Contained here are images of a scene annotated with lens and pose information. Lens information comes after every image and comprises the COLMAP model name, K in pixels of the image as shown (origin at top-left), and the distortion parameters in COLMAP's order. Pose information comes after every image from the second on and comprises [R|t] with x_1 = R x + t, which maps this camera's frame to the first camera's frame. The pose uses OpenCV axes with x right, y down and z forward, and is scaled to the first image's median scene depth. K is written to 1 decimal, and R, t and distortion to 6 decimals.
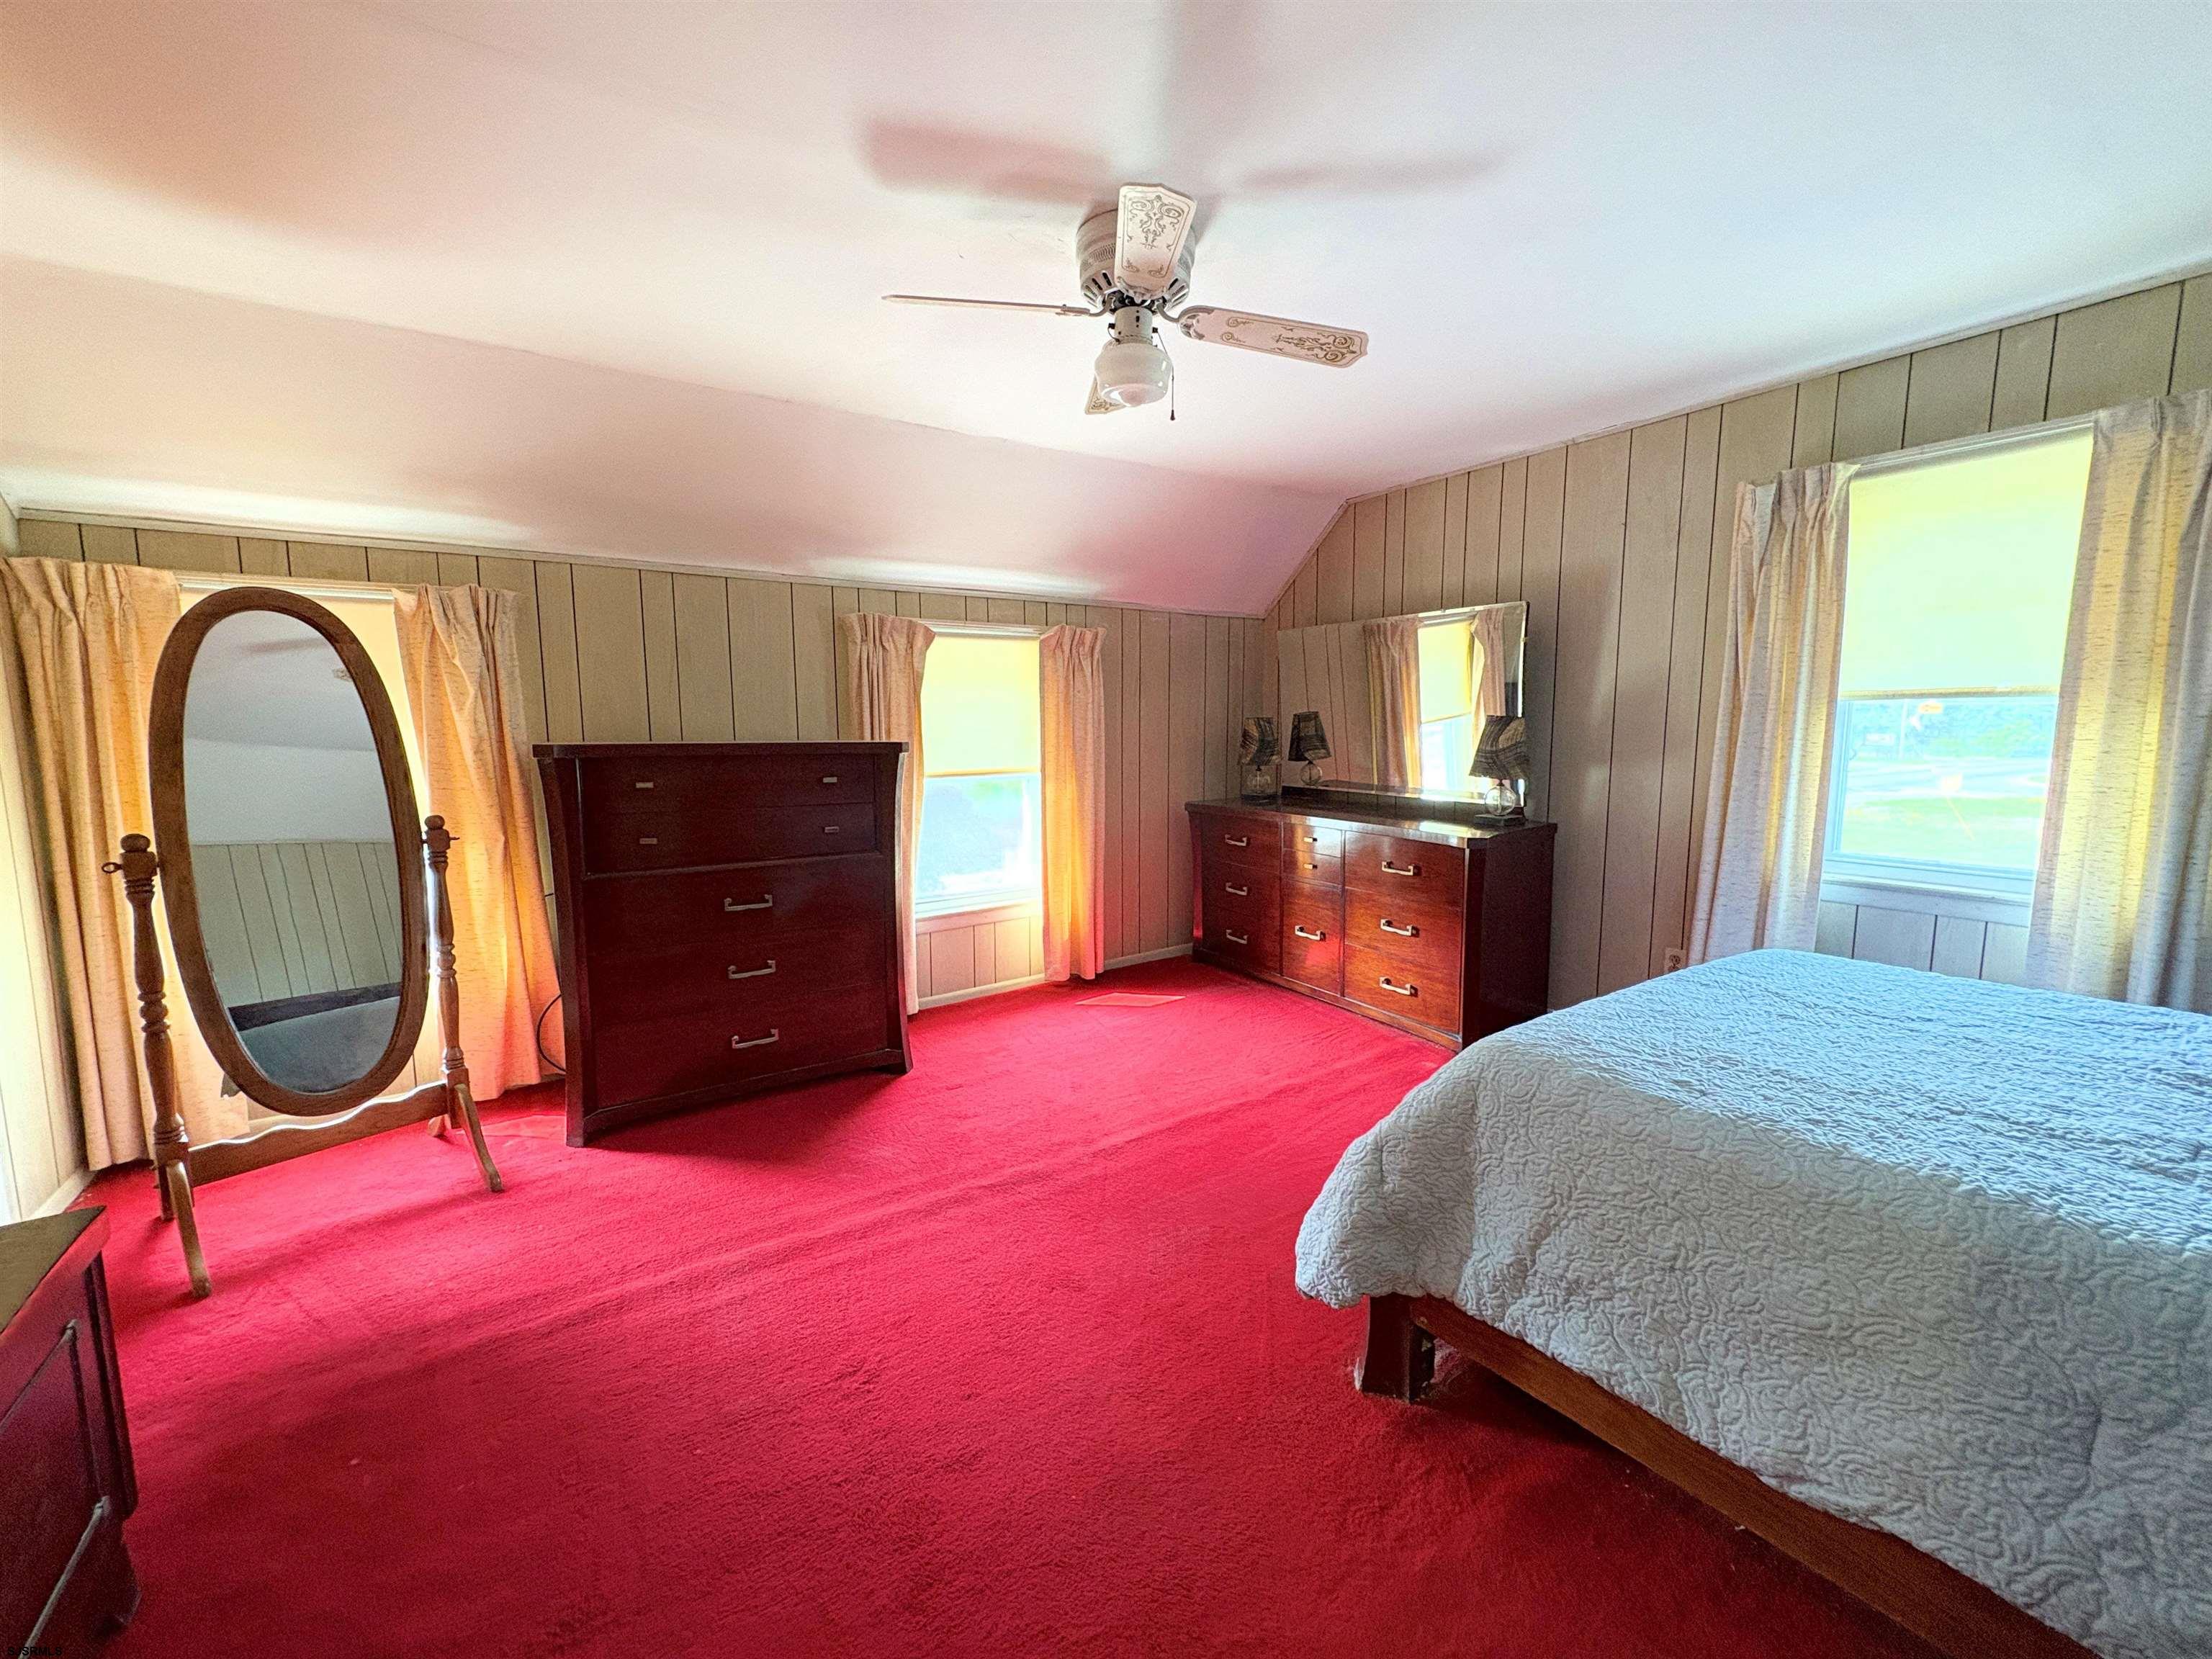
lens RADIAL K [[882.8, 0, 1106.0], [0, 882.8, 829.5], [0, 0, 1]] dist [0.000184, -0.000011]
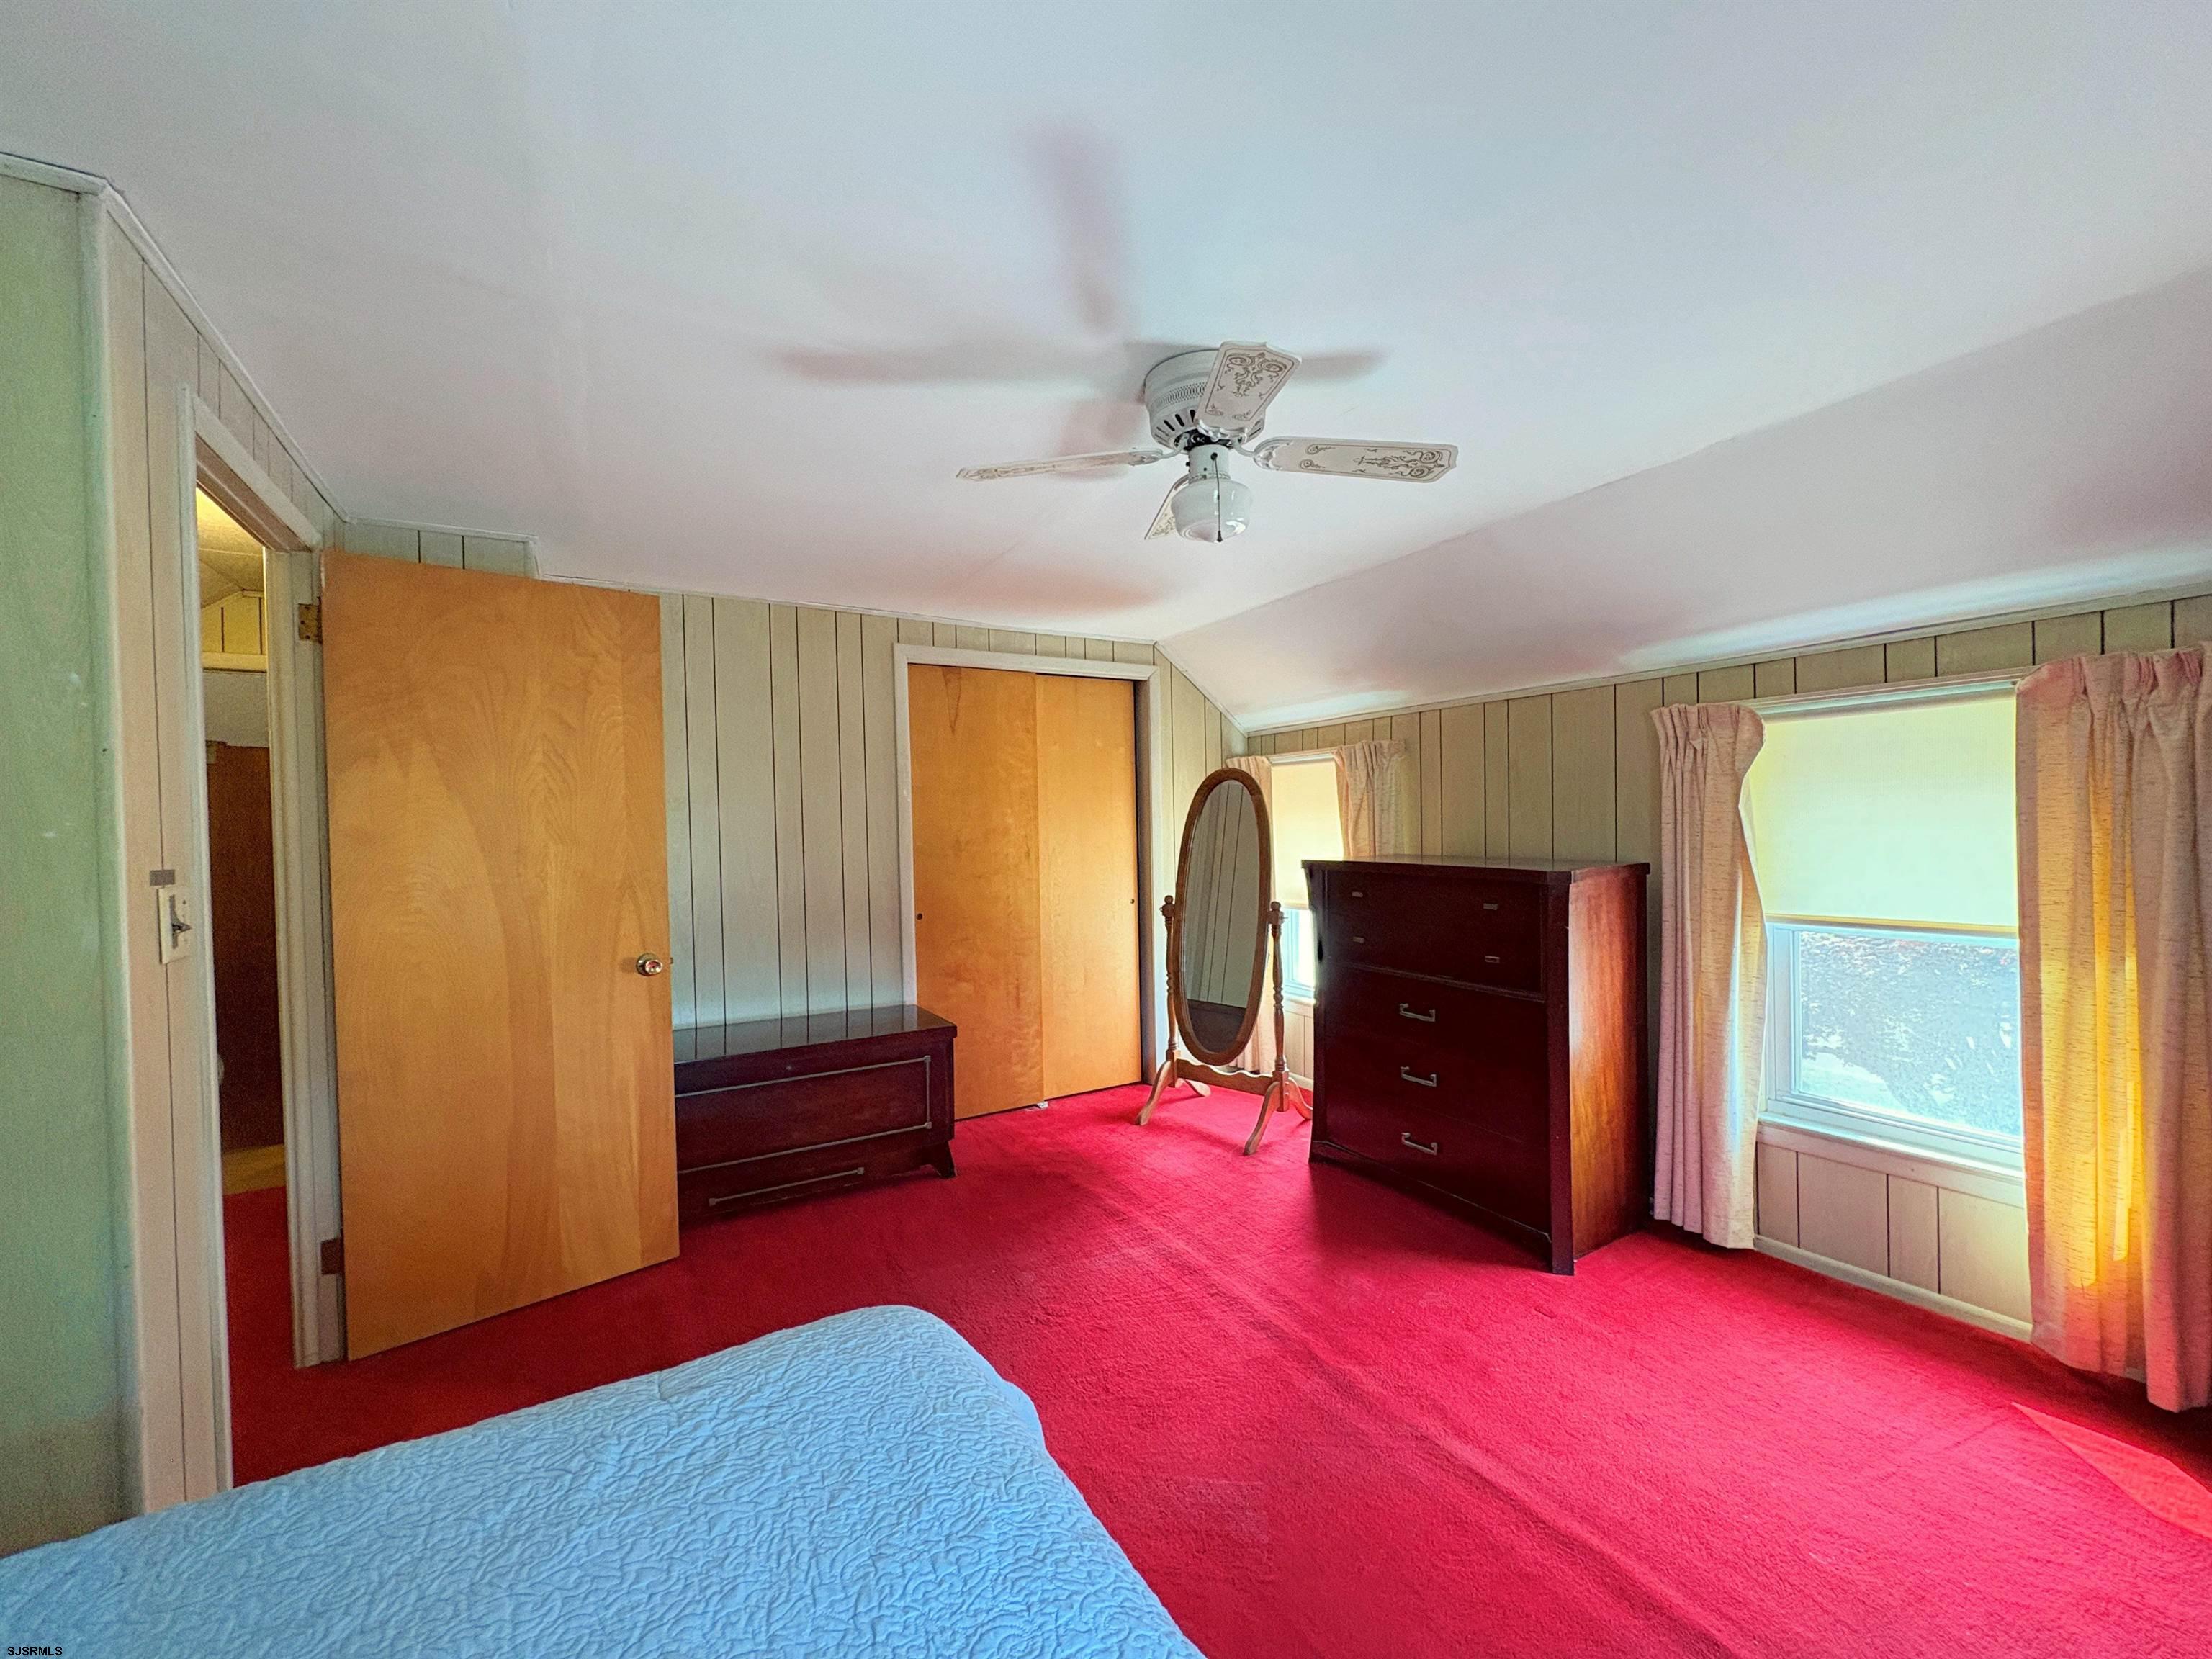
lens RADIAL K [[882.8, 0, 1106.0], [0, 882.8, 829.5], [0, 0, 1]] dist [0.000184, -0.000011]
pose [[-0.058263, 0.015695, -0.998178, 0.749658], [-0.095076, 0.995244, 0.021199, -0.136903], [0.993764, 0.096138, -0.056494, 0.733088]]
